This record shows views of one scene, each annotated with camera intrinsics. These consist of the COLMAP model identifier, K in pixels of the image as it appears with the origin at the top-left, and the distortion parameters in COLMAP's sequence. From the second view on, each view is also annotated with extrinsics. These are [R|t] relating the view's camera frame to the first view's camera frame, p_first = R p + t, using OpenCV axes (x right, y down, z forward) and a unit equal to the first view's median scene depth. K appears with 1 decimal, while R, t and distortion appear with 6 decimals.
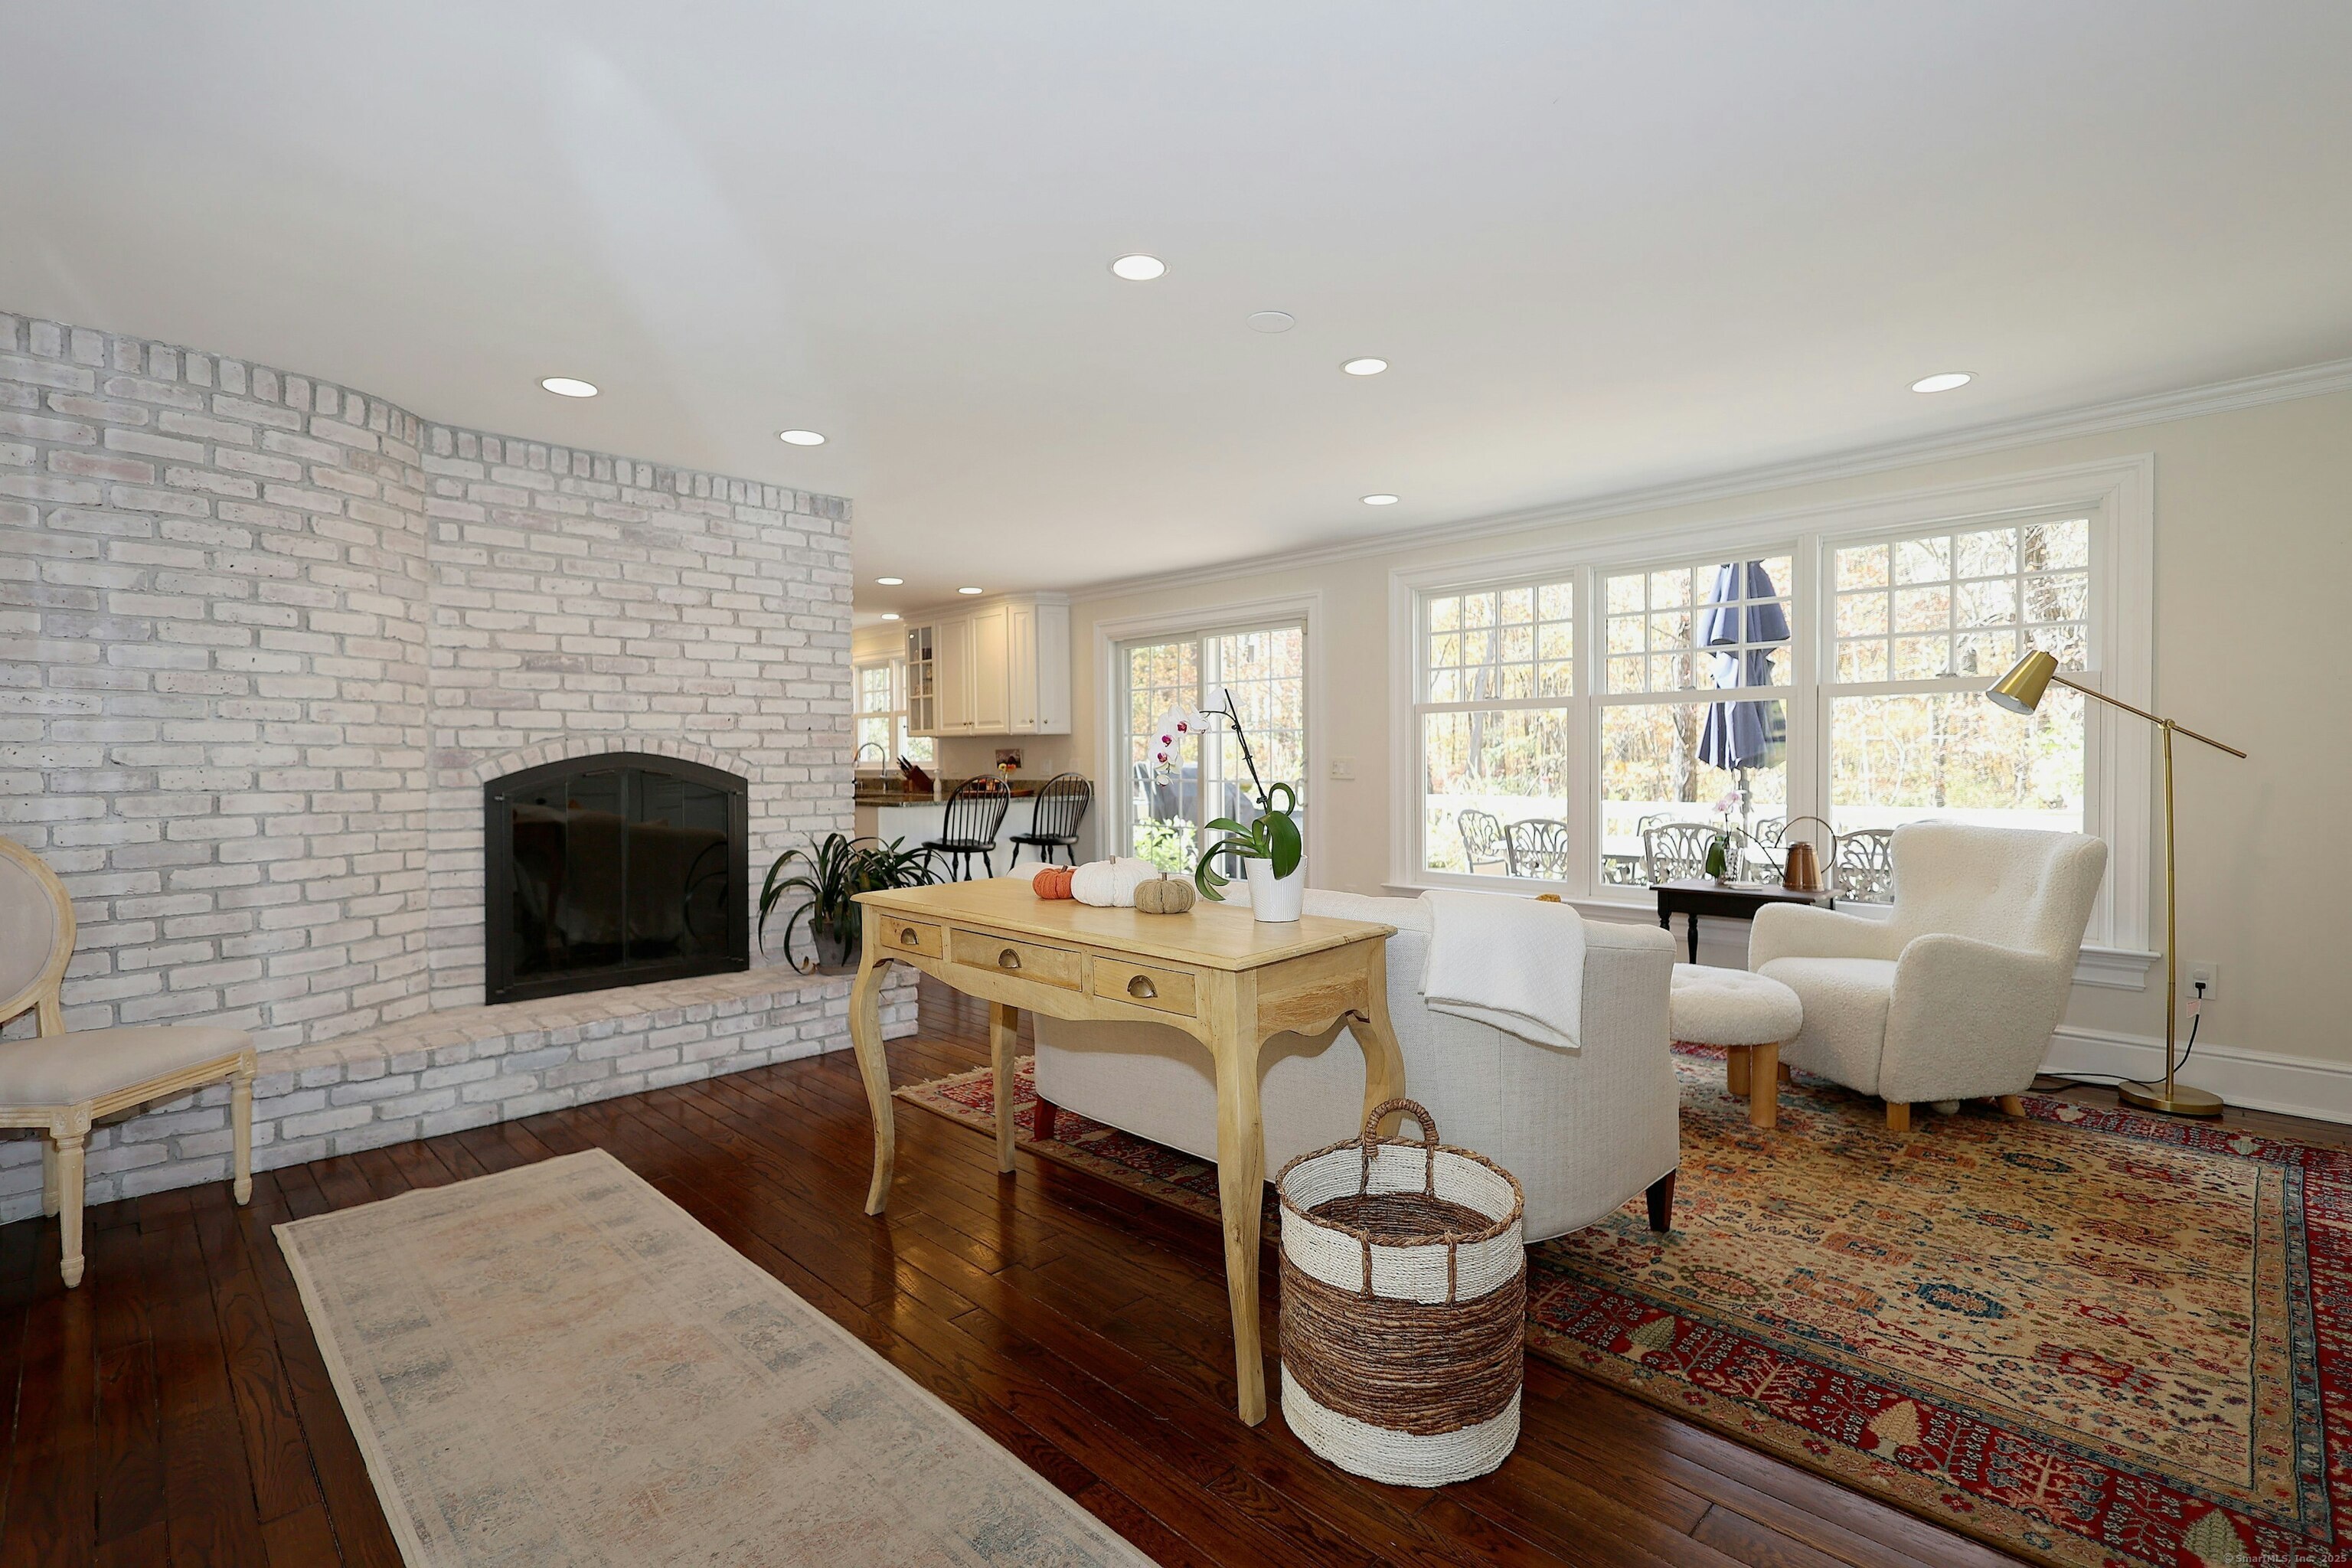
lens RADIAL K [[1083.5, 0, 1174.5], [0, 1083.5, 775.2], [0, 0, 1]] dist [0.002018, 0.000025]
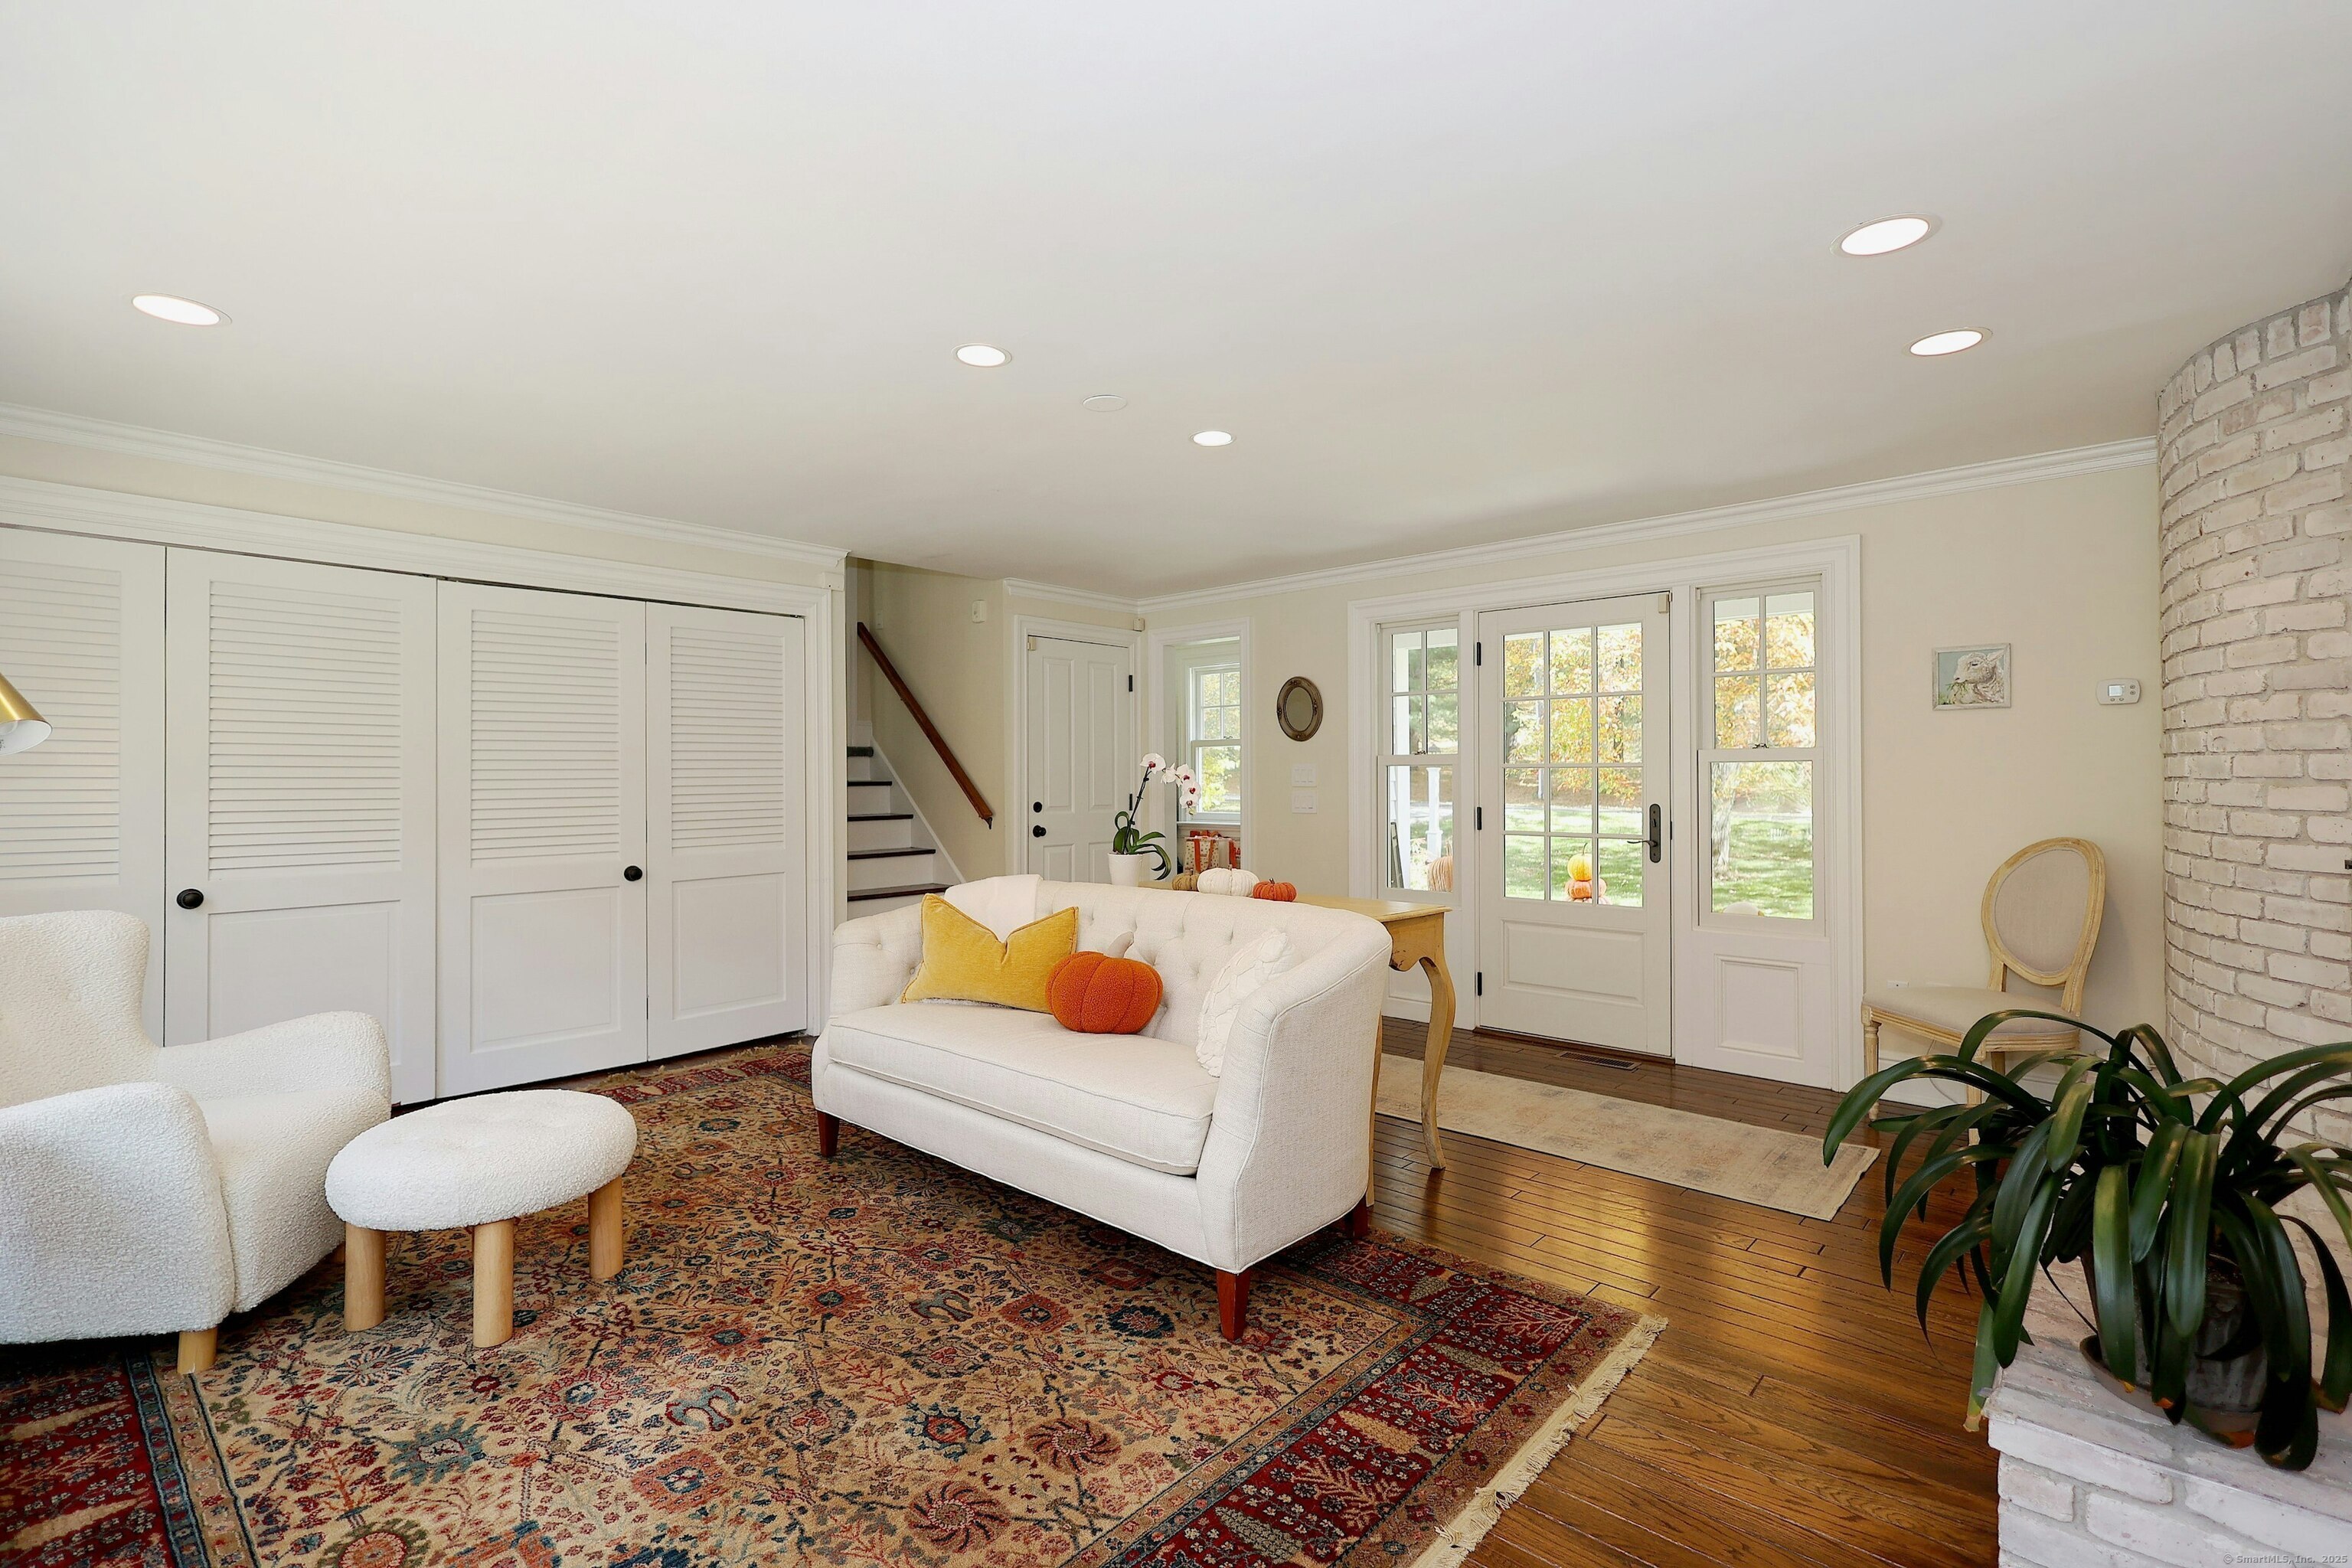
lens RADIAL K [[1083.5, 0, 1176.0], [0, 1083.5, 778.9], [0, 0, 1]] dist [0.002018, 0.000025]
pose [[-0.999017, 0.006613, -0.043832, 0.073804], [0.006104, 0.999913, 0.011734, -0.053683], [0.043906, 0.011455, -0.998970, 2.252893]]
